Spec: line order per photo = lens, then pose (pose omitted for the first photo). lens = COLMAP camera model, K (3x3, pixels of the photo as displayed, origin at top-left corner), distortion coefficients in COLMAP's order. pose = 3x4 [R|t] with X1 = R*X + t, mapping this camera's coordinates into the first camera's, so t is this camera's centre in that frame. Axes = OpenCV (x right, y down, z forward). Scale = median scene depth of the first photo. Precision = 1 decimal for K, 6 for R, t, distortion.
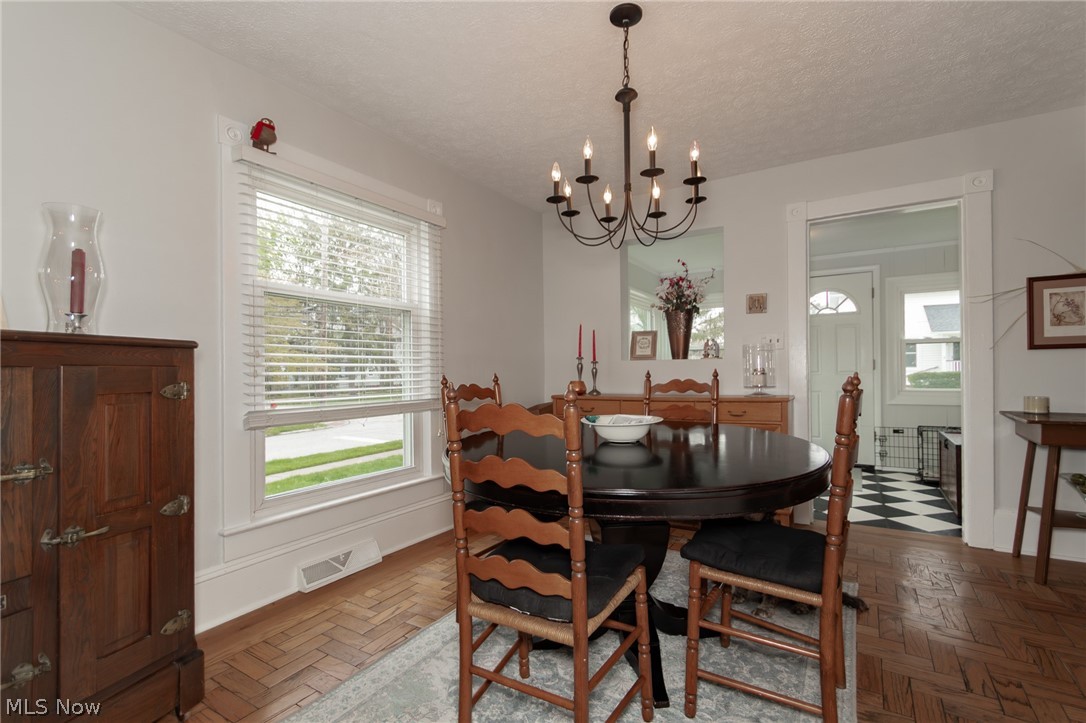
lens RADIAL K [[496.0, 0, 537.9], [0, 496.0, 371.3], [0, 0, 1]] dist [0.000265, 0.000151]
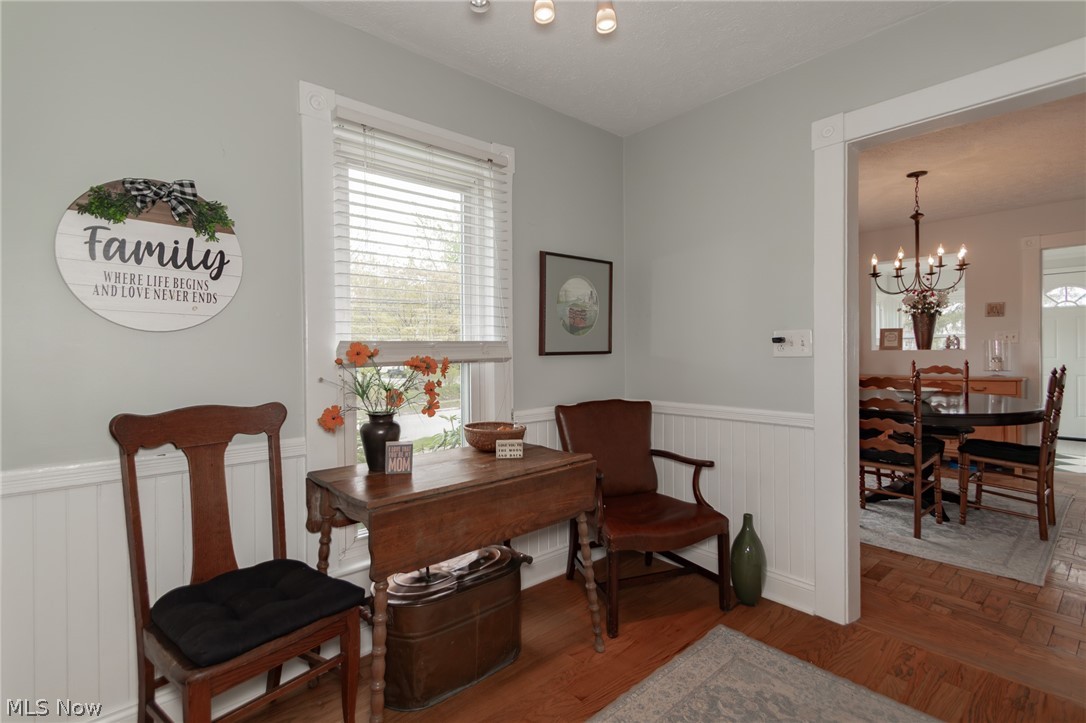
lens RADIAL K [[507.4, 0, 541.1], [0, 507.4, 355.7], [0, 0, 1]] dist [-0.000118, -0.000167]
pose [[0.956602, 0.000998, -0.291396, -0.346255], [0.001887, 0.999952, 0.009622, -0.025604], [0.291392, -0.009754, 0.956554, -0.700486]]
